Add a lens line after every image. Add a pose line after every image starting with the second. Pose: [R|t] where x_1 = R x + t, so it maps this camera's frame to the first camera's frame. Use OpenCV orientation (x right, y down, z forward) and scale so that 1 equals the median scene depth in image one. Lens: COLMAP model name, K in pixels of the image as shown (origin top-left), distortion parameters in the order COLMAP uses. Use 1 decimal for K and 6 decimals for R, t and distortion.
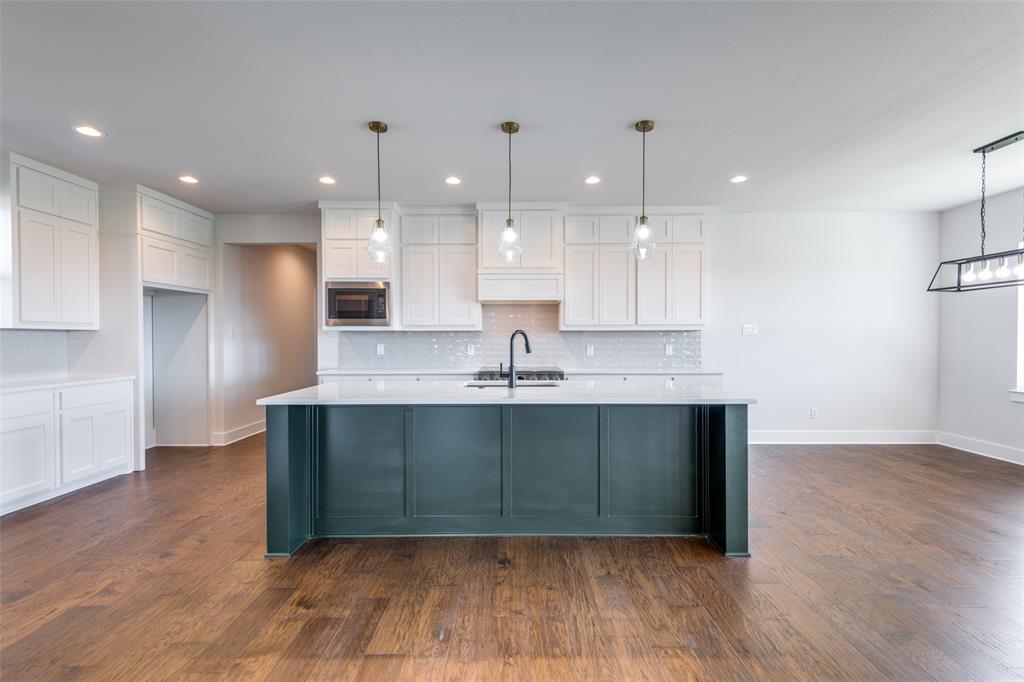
lens RADIAL K [[470.6, 0, 512.0], [0, 470.6, 341.0], [0, 0, 1]] dist [0.033969, -0.015440]
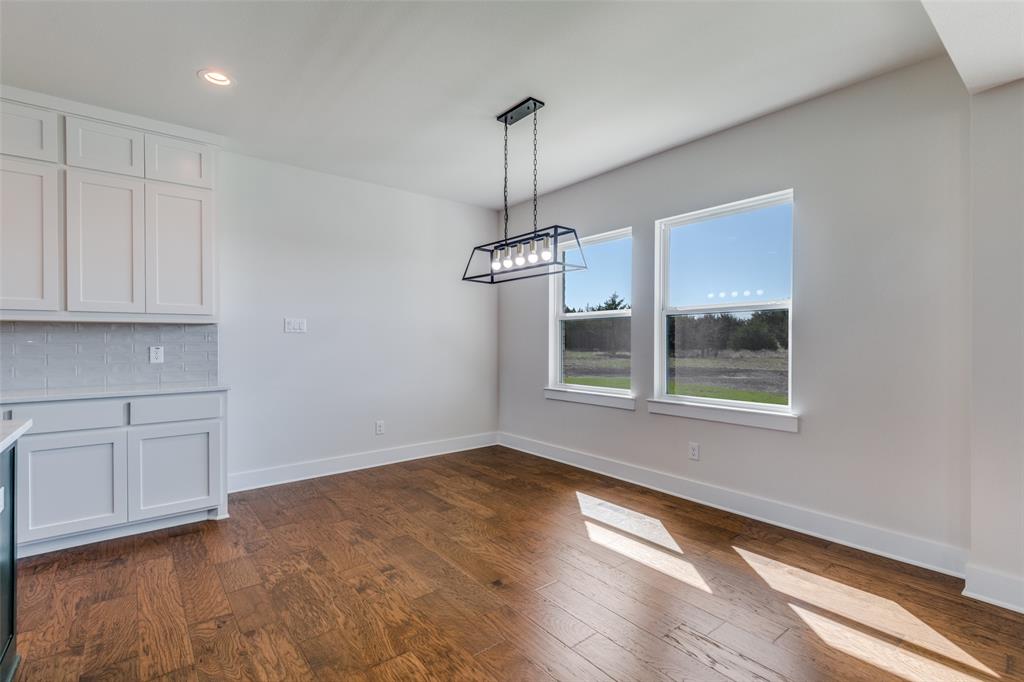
lens RADIAL K [[470.6, 0, 512.0], [0, 470.6, 341.0], [0, 0, 1]] dist [0.033969, -0.015440]
pose [[0.789424, -0.002061, 0.613845, 0.380454], [0.002432, 0.999997, 0.000229, 0.002878], [-0.613844, 0.001312, 0.789427, 0.259548]]
